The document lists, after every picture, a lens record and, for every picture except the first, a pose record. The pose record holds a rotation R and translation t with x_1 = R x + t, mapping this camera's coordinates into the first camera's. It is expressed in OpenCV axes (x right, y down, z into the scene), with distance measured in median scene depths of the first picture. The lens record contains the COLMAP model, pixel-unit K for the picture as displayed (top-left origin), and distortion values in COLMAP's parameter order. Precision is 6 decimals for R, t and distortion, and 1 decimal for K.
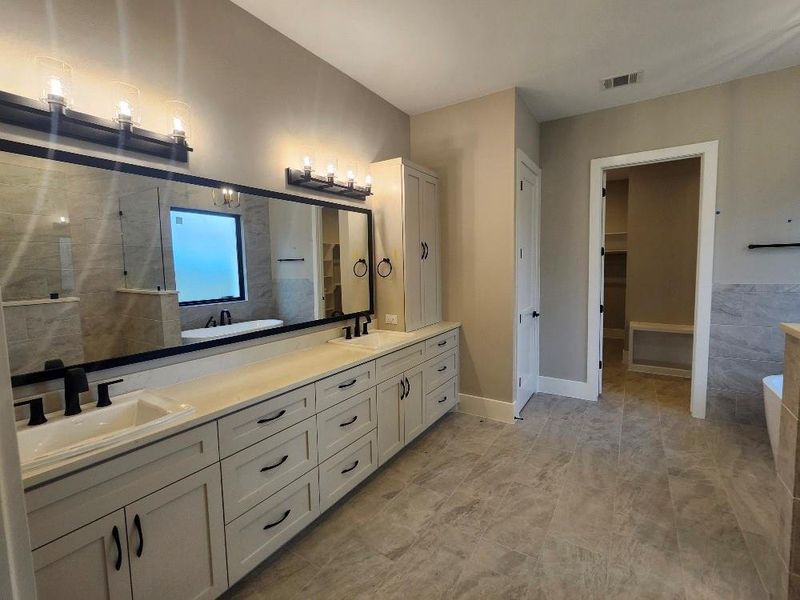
lens RADIAL K [[363.2, 0, 400.0], [0, 363.2, 300.0], [0, 0, 1]] dist [0.000231, 0.000405]
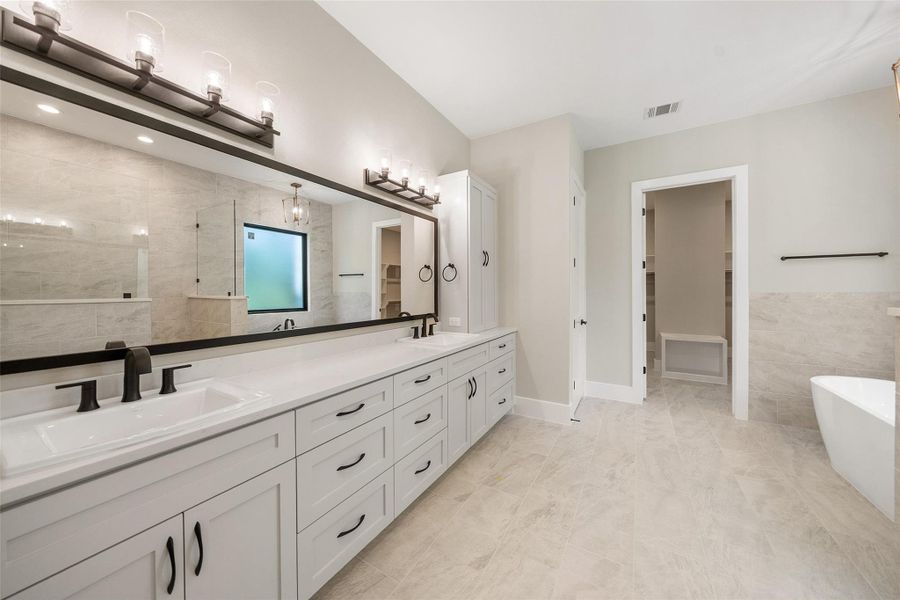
lens RADIAL K [[314.2, 0, 446.2], [0, 314.2, 296.8], [0, 0, 1]] dist [-0.005927, -0.000111]
pose [[0.999508, 0.013152, 0.028470, -0.088356], [-0.010845, 0.996759, -0.079713, 0.062045], [-0.029426, 0.079365, 0.996411, 0.111510]]
